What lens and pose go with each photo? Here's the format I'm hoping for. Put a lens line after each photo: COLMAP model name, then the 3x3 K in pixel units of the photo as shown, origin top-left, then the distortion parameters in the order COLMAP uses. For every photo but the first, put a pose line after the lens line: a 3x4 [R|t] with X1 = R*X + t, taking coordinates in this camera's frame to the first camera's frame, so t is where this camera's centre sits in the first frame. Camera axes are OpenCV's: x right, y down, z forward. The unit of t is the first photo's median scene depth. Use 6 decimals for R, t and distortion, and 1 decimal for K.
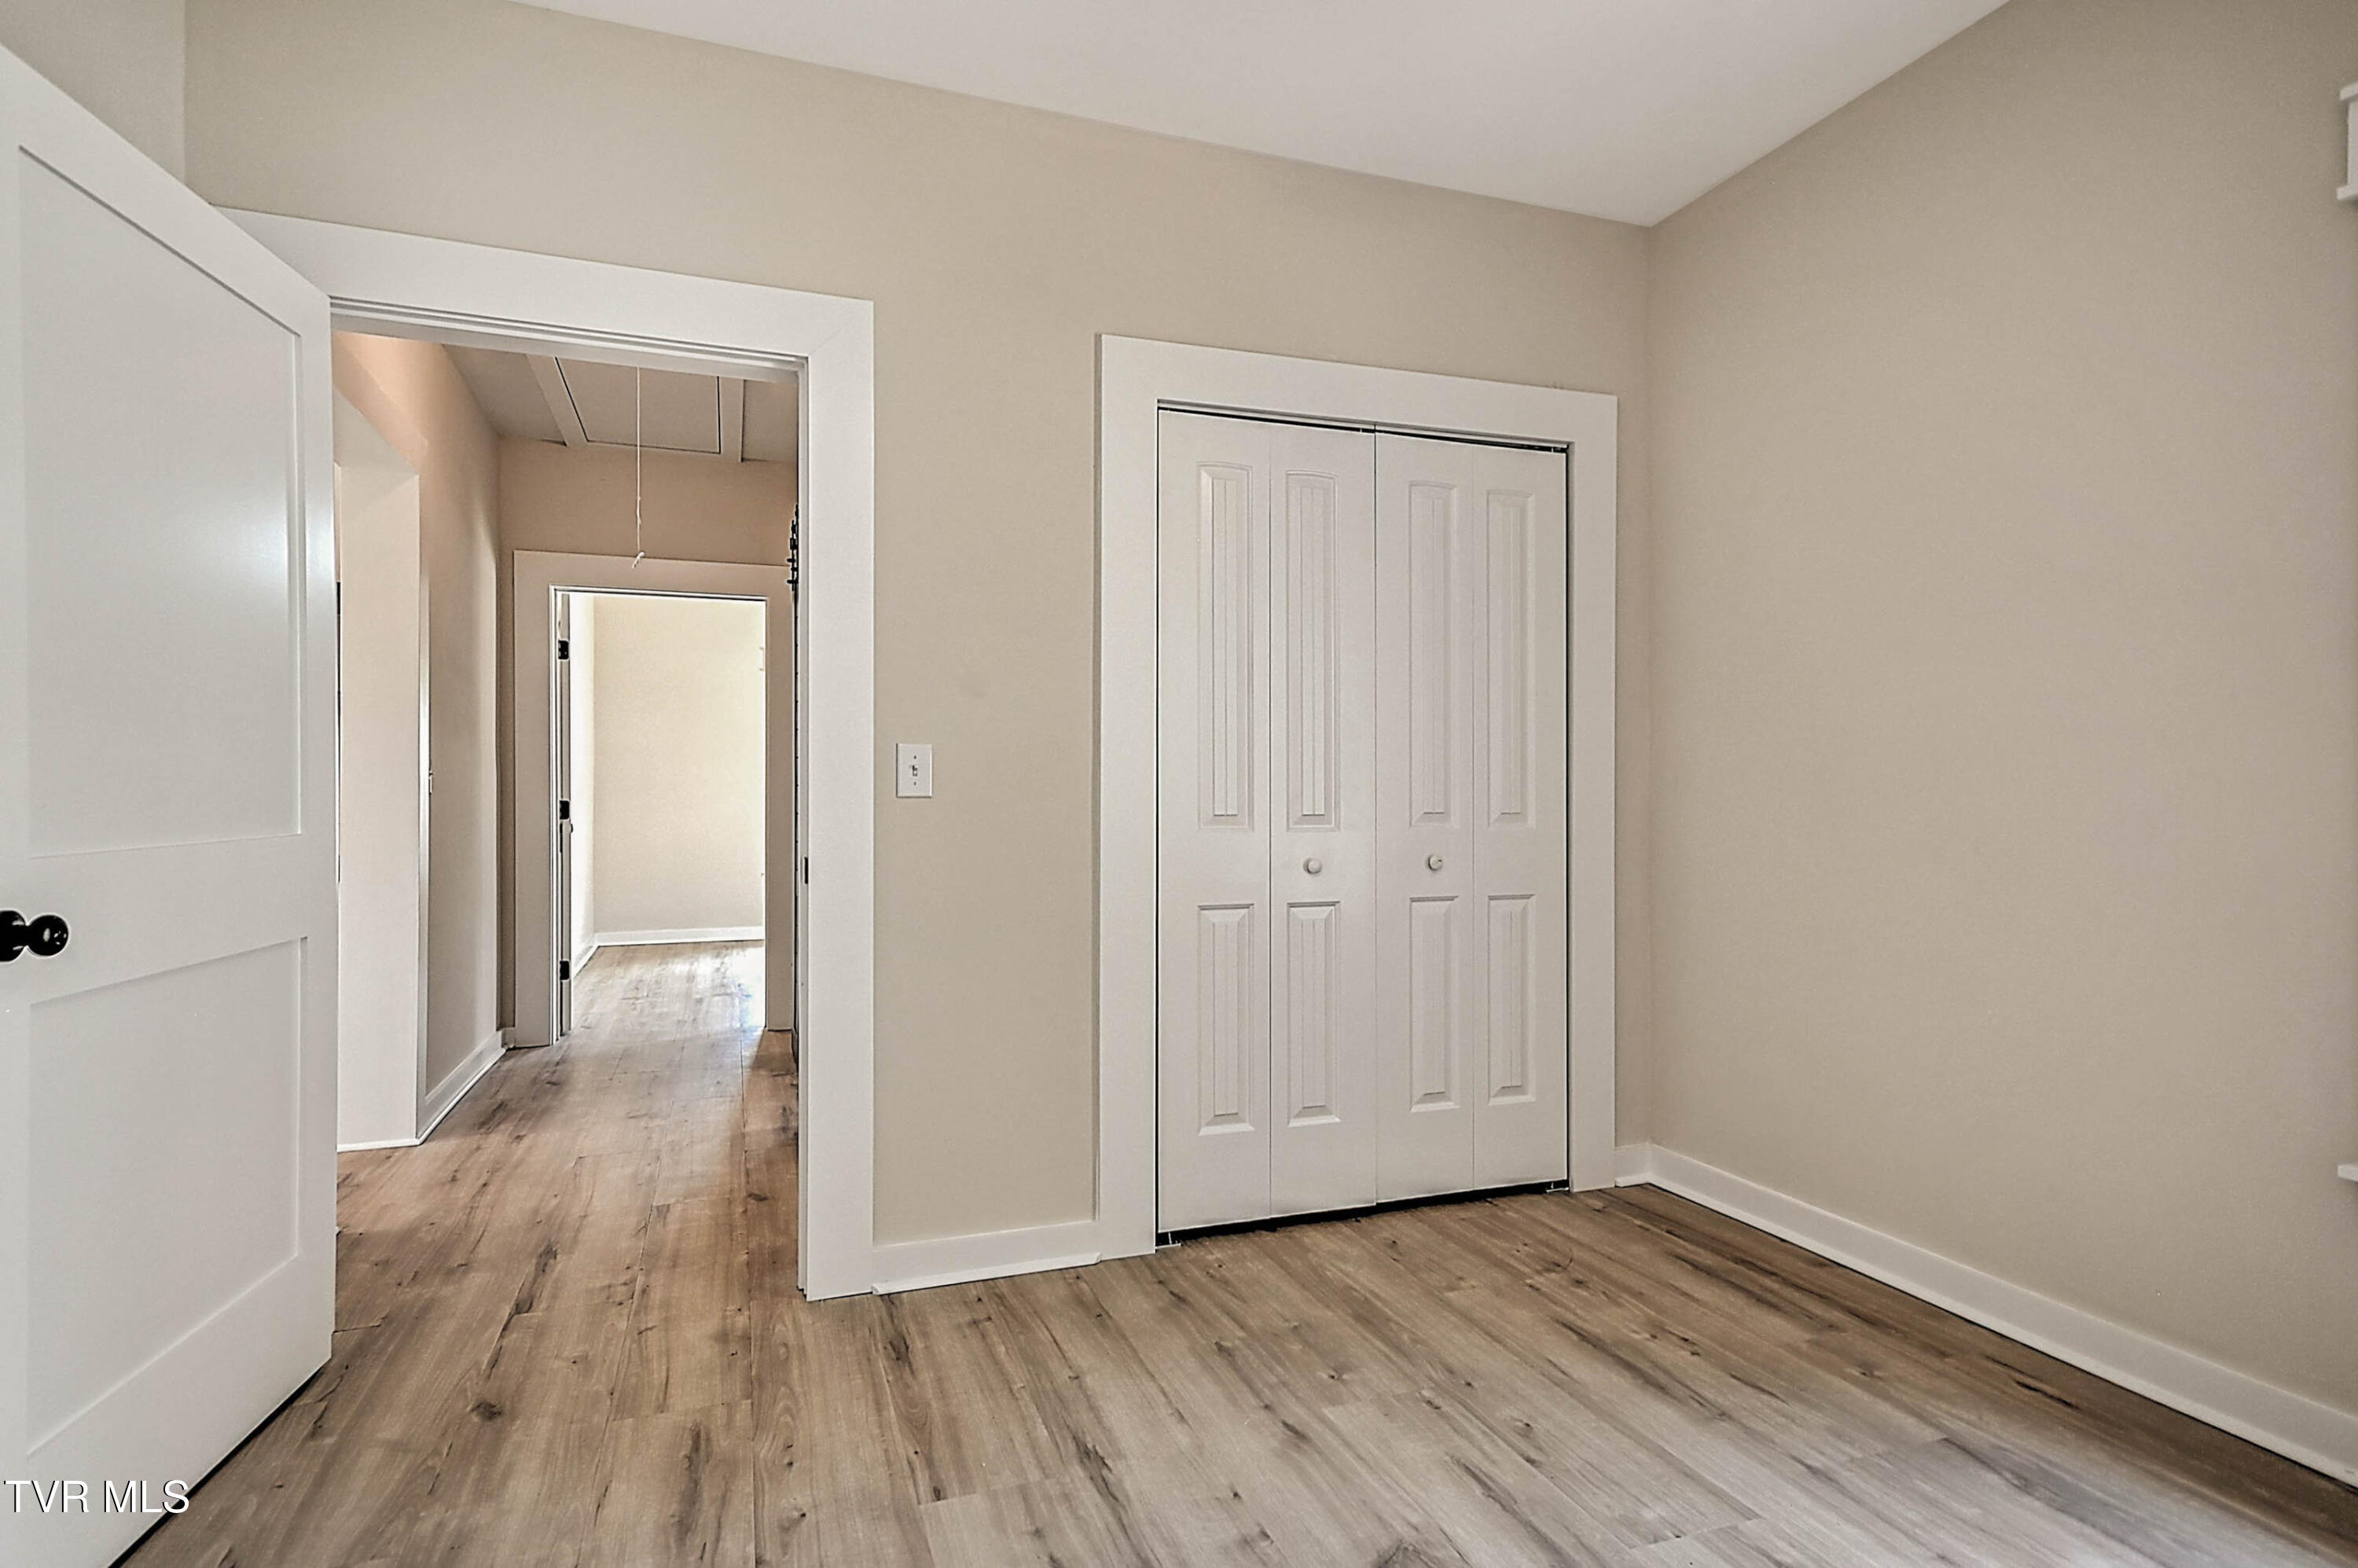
lens RADIAL K [[1244.3, 0, 1176.0], [0, 1244.3, 792.9], [0, 0, 1]] dist [0.026834, 0.003393]
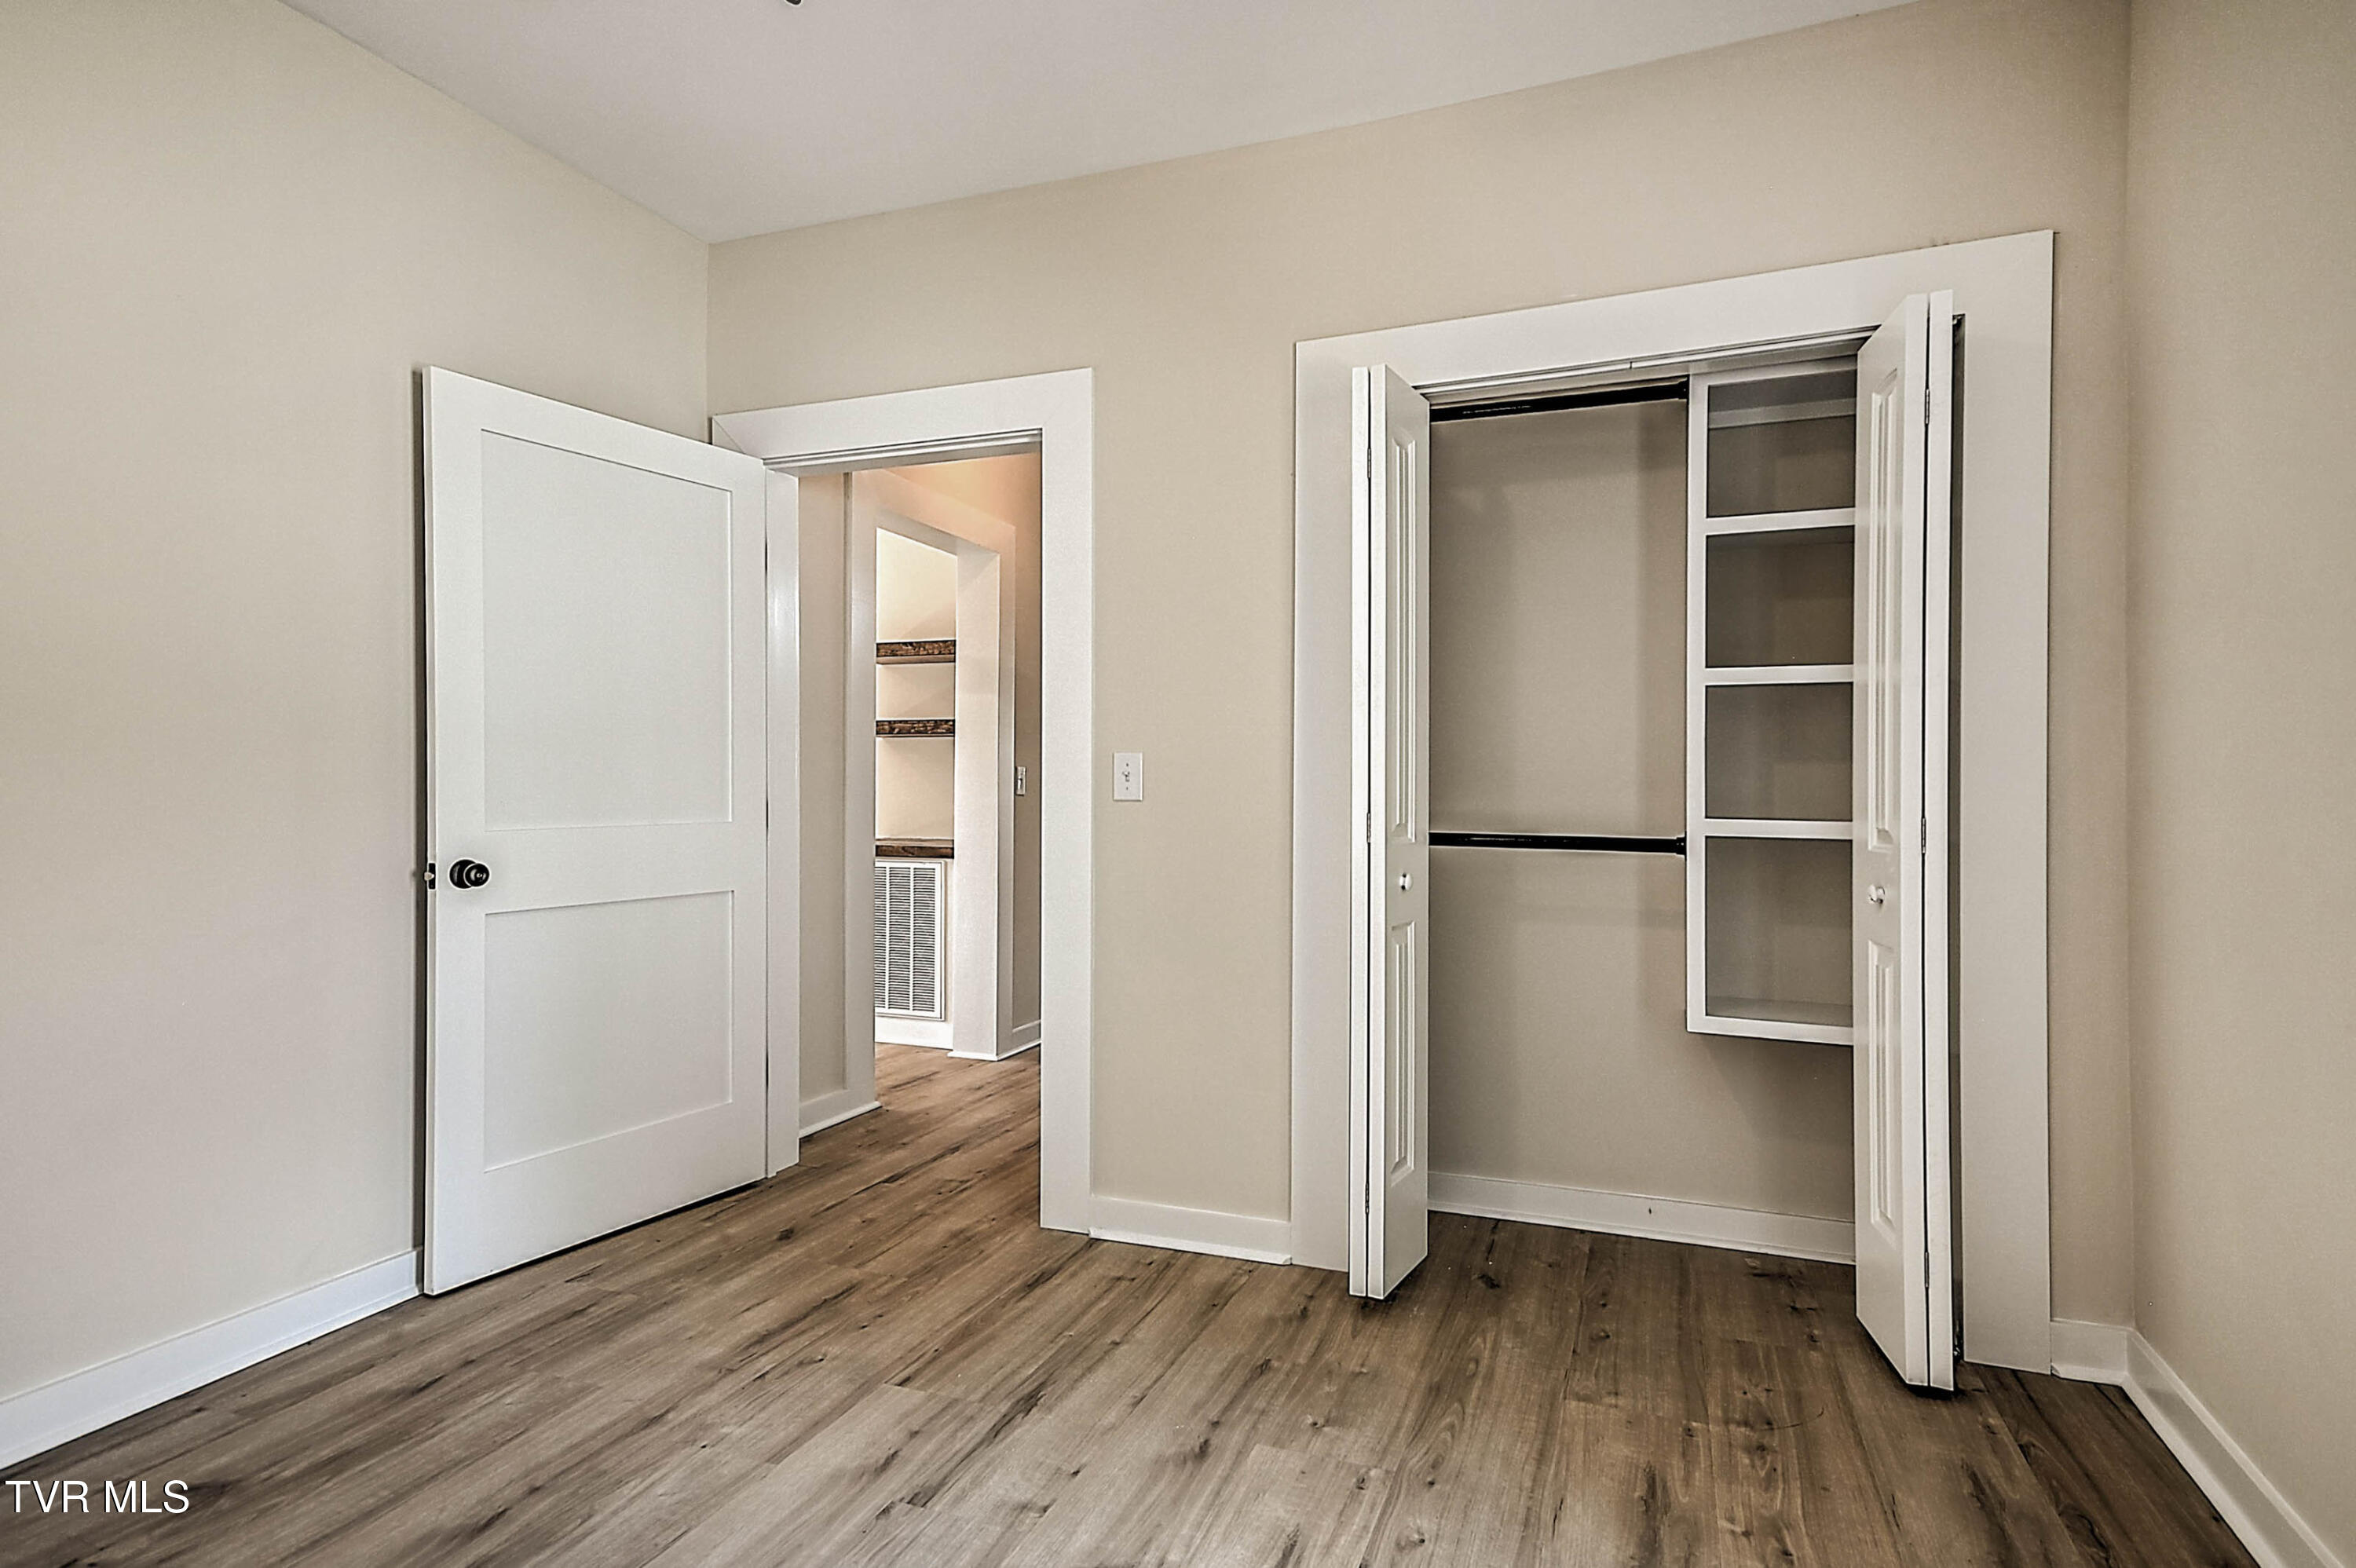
lens RADIAL K [[1243.1, 0, 1177.3], [0, 1243.1, 795.9], [0, 0, 1]] dist [0.026834, 0.003393]
pose [[0.754595, 0.007616, -0.656146, 0.592263], [-0.010386, 0.999946, -0.000338, -0.001037], [0.656108, 0.007070, 0.754634, 0.202194]]
